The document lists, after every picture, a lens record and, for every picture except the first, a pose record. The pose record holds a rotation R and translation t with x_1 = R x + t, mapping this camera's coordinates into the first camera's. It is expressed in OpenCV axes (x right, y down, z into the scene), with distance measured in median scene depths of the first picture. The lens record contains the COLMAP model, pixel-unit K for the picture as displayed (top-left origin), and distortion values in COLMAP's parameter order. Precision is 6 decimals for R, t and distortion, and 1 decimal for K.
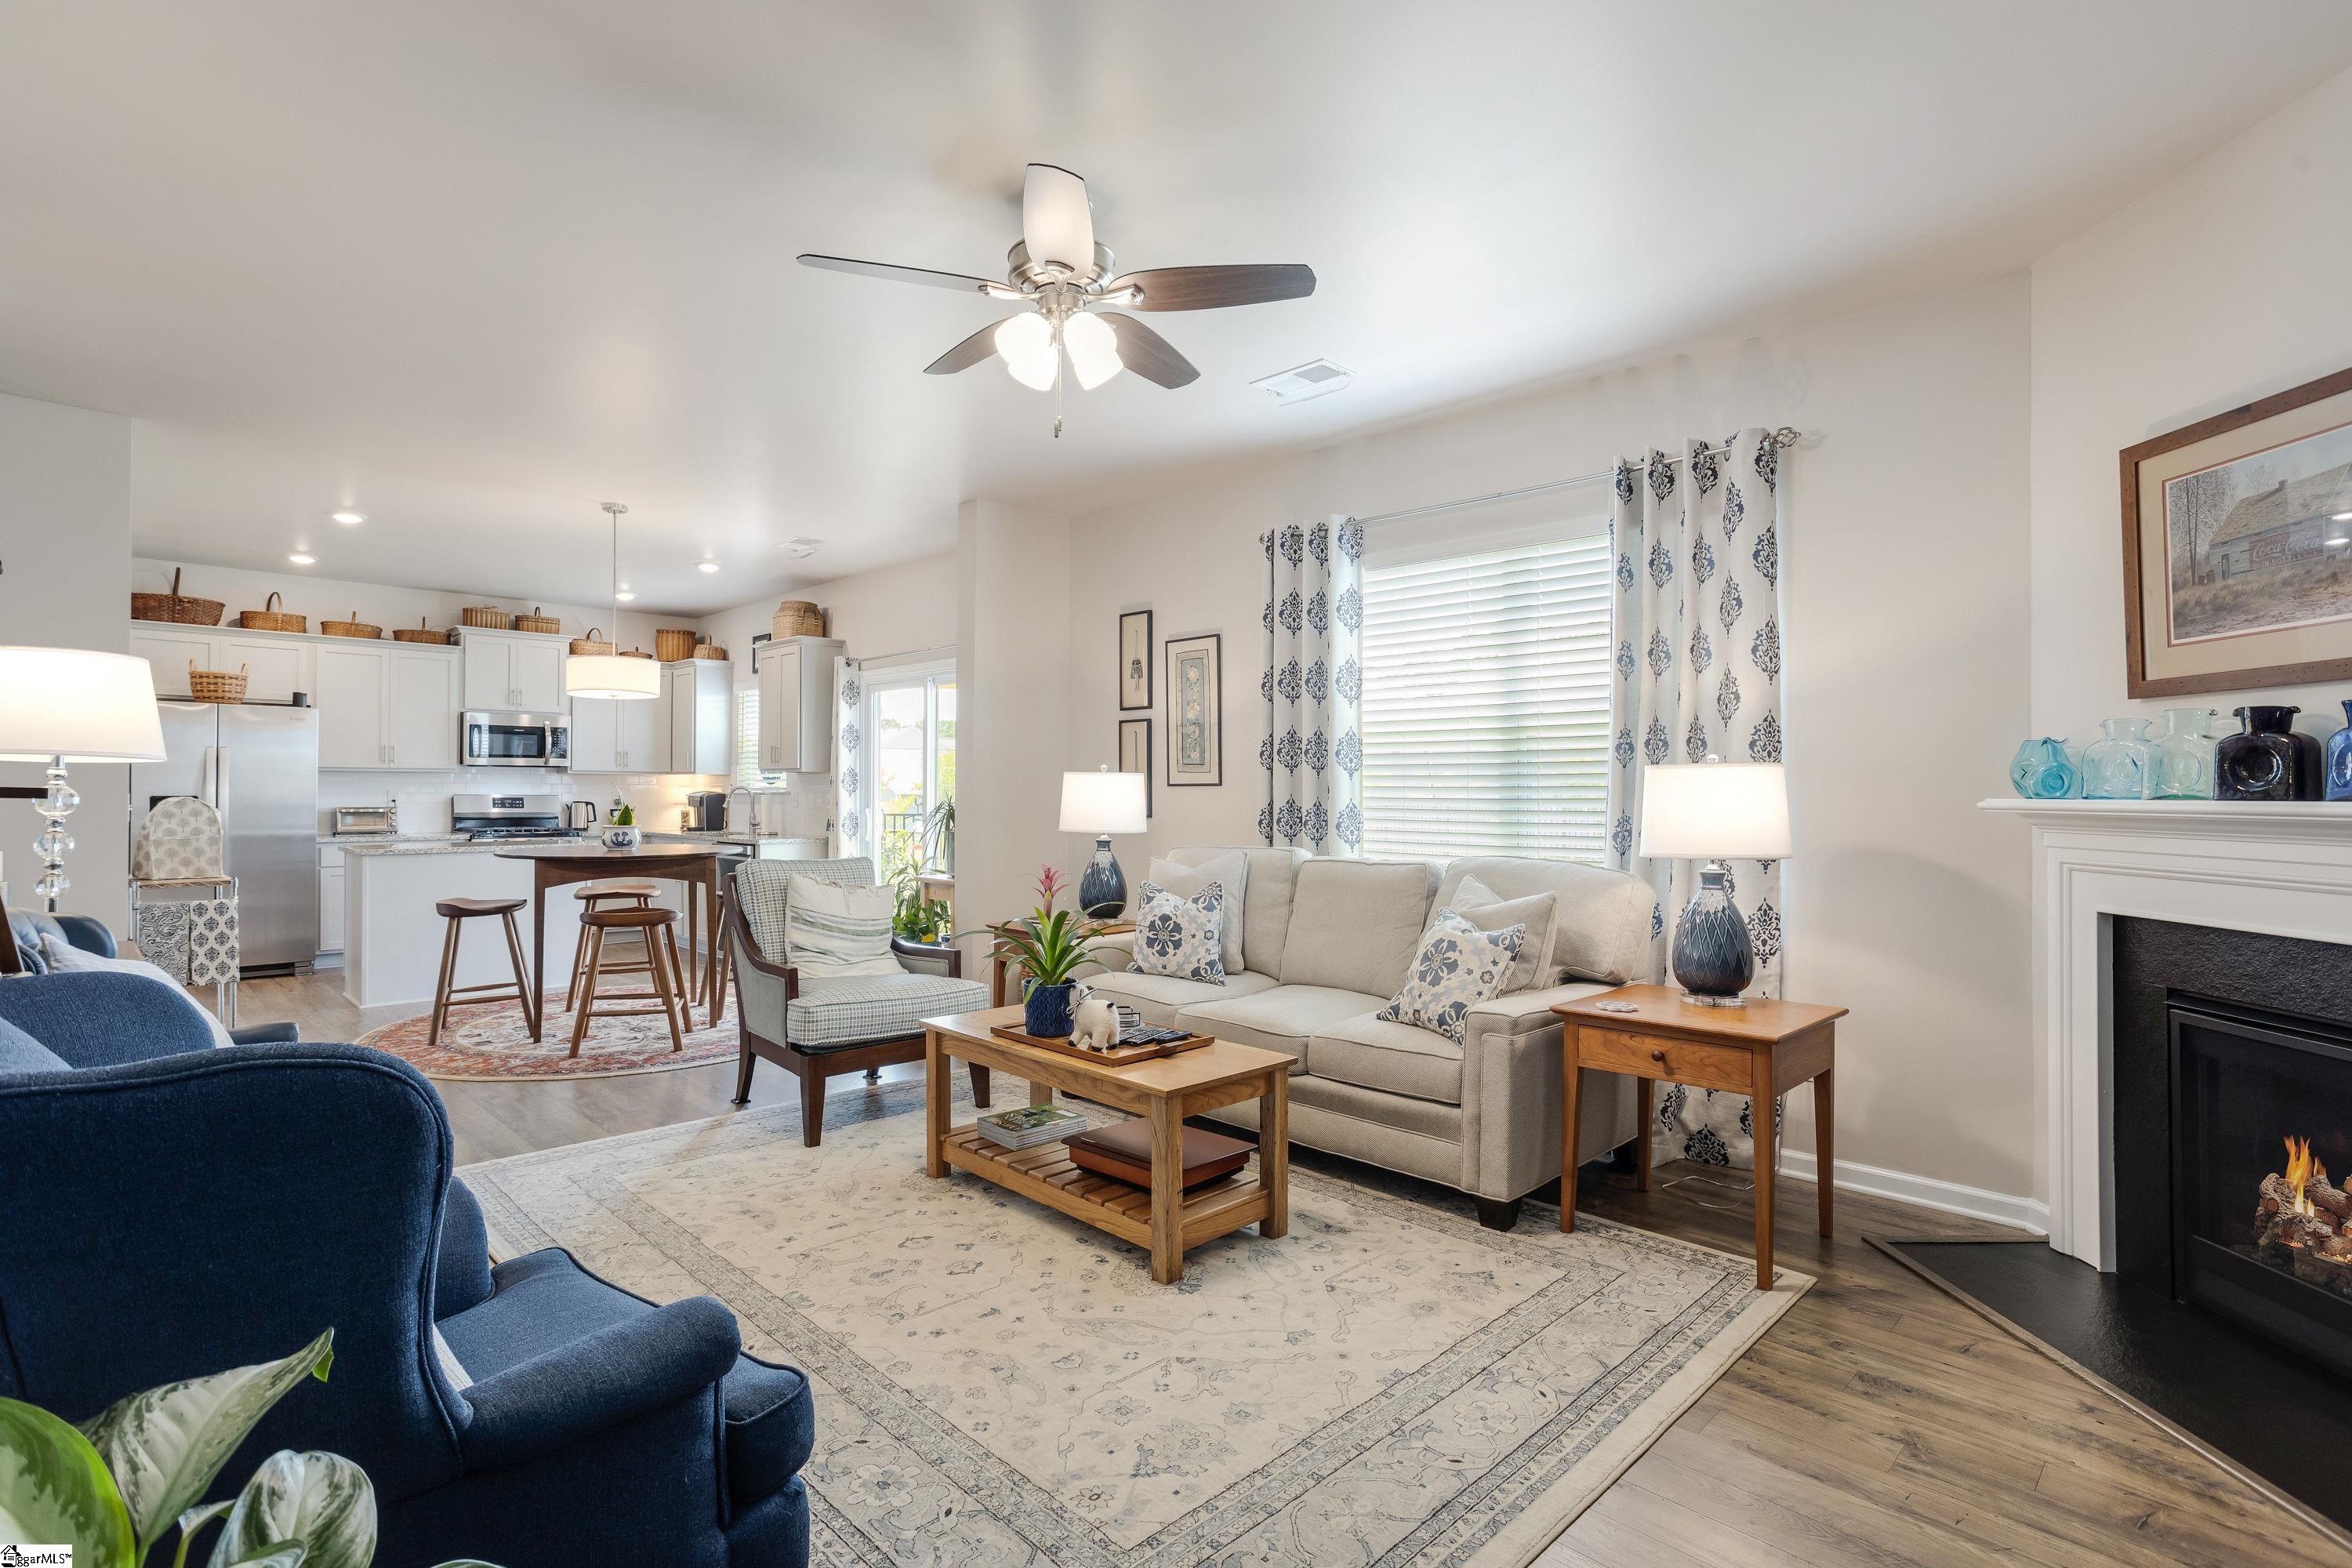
lens RADIAL K [[1131.2, 0, 1176.0], [0, 1131.2, 784.0], [0, 0, 1]] dist [-0.027001, 0.000589]
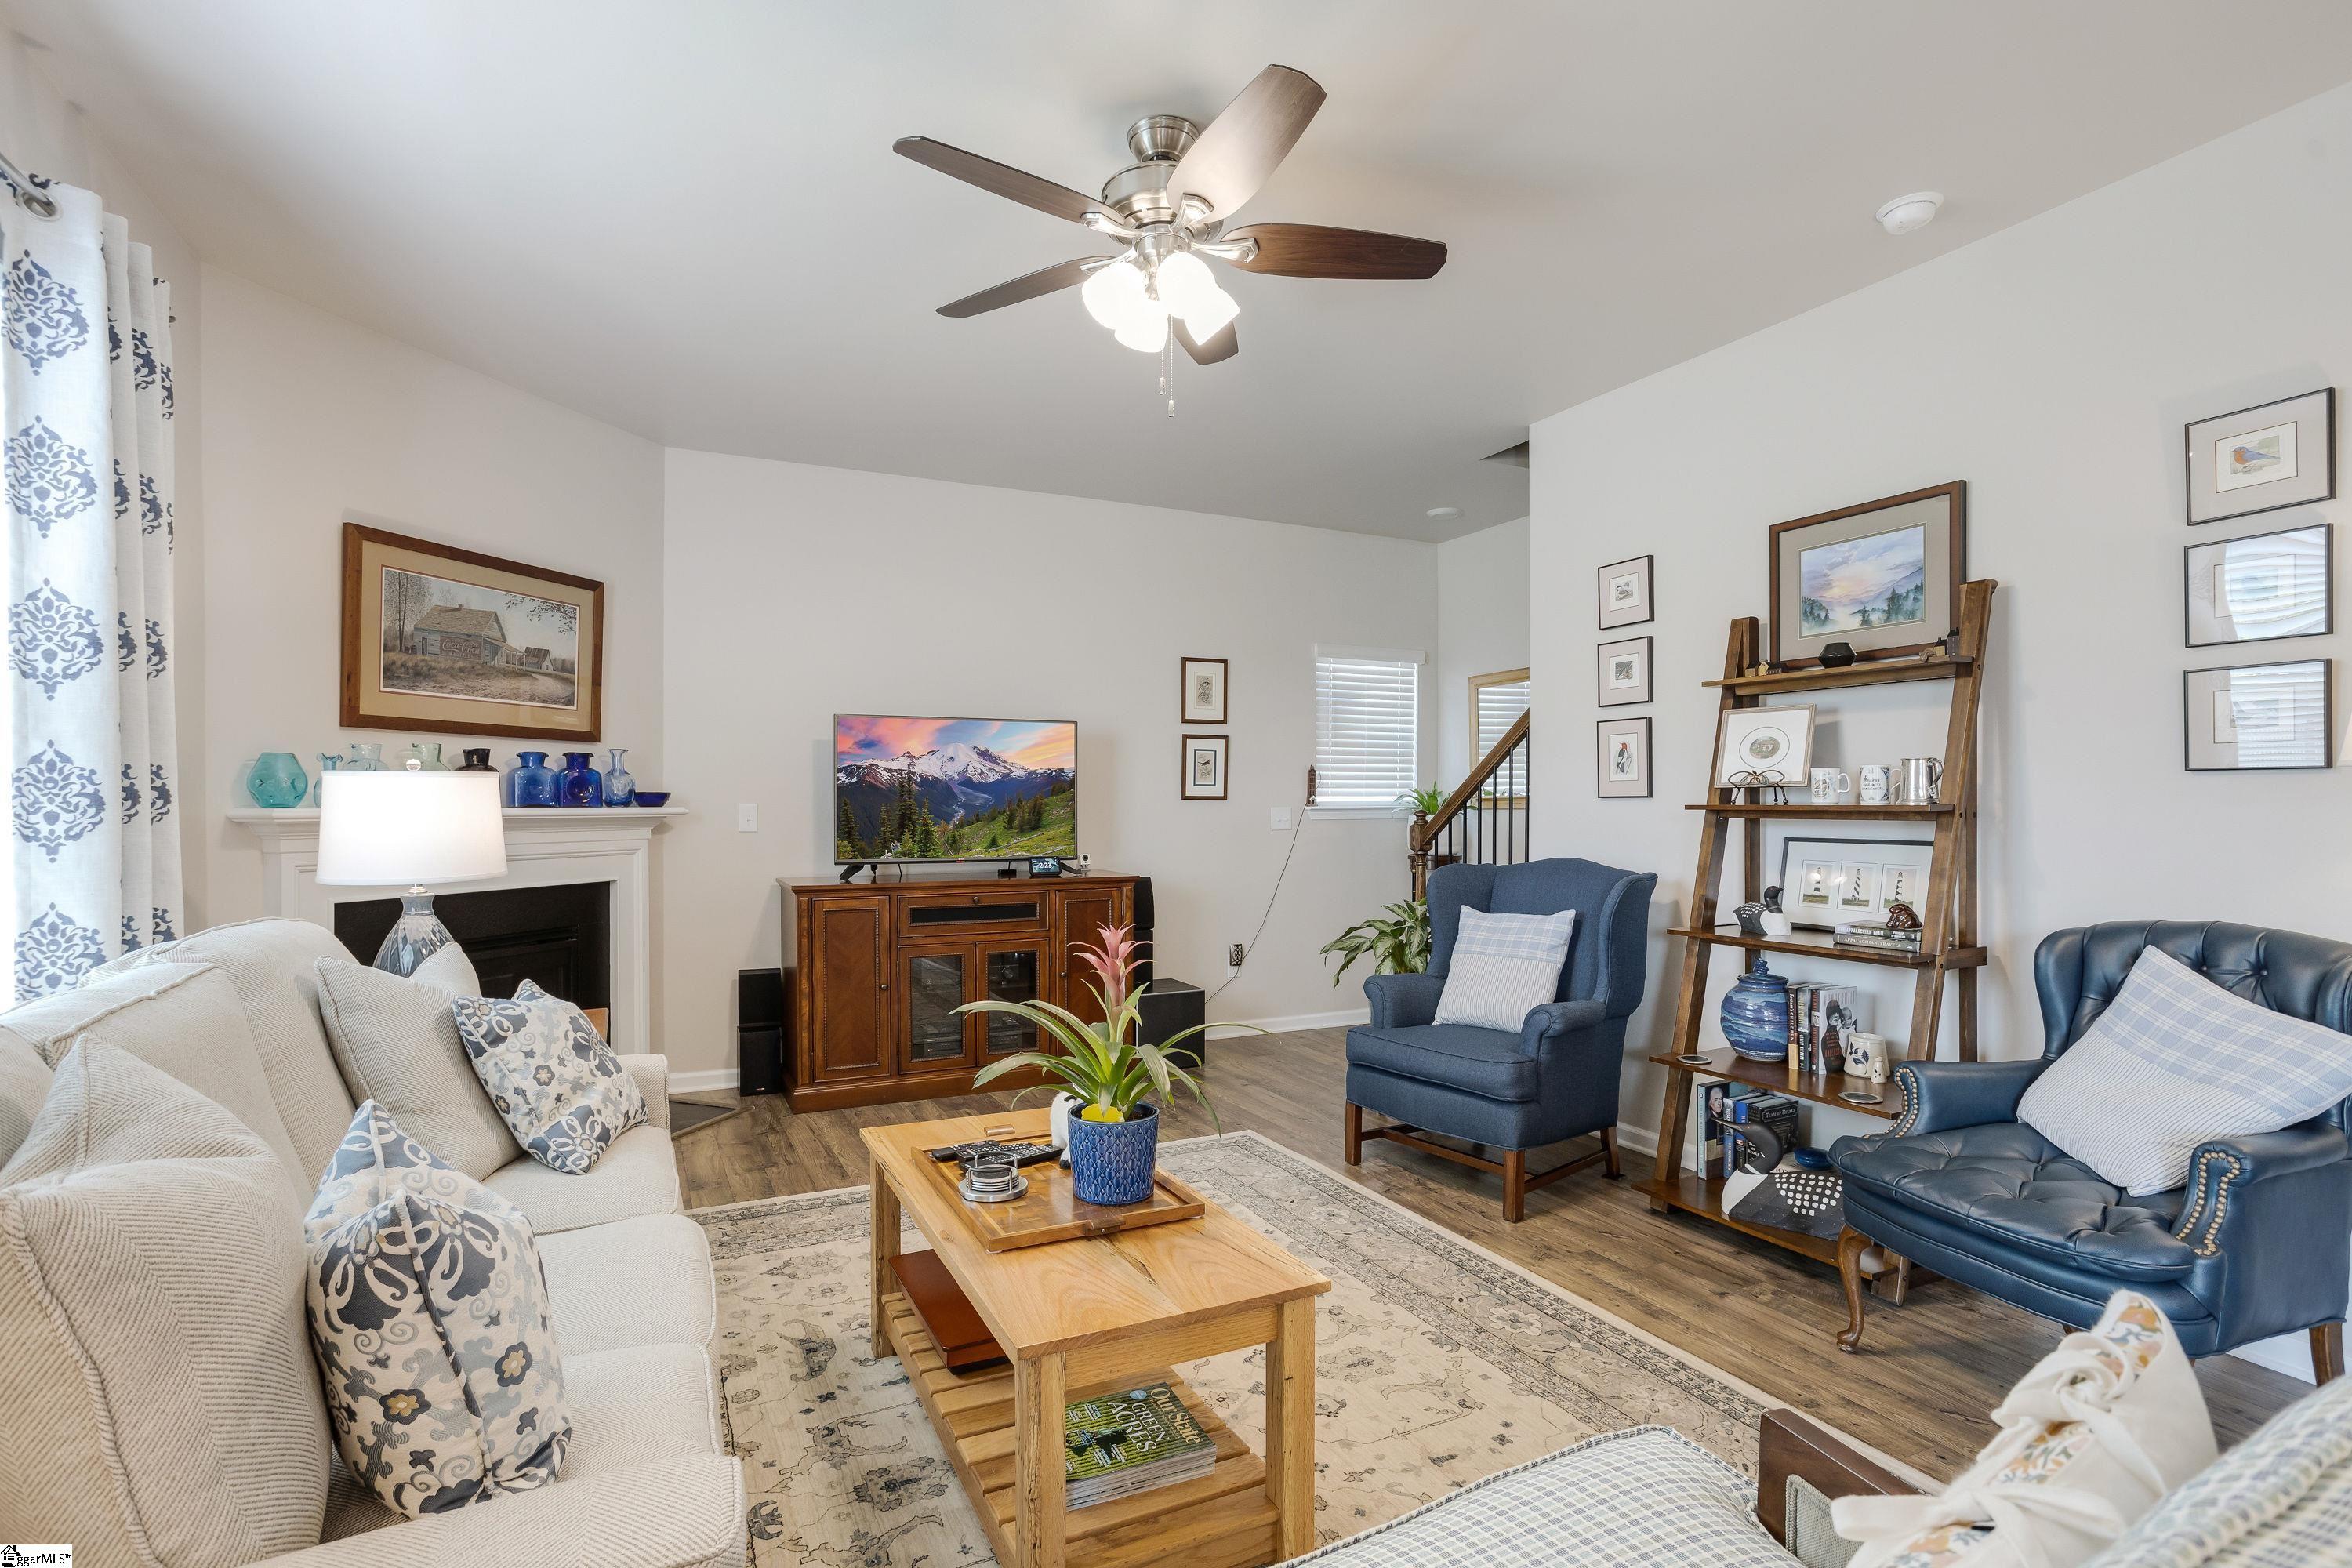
lens RADIAL K [[1131.2, 0, 1176.0], [0, 1131.2, 784.0], [0, 0, 1]] dist [-0.027001, 0.000589]
pose [[-0.952433, 0.004576, 0.304713, -0.421069], [-0.001336, 0.999815, -0.019192, 0.010794], [-0.304744, -0.018687, -0.952251, 2.008698]]
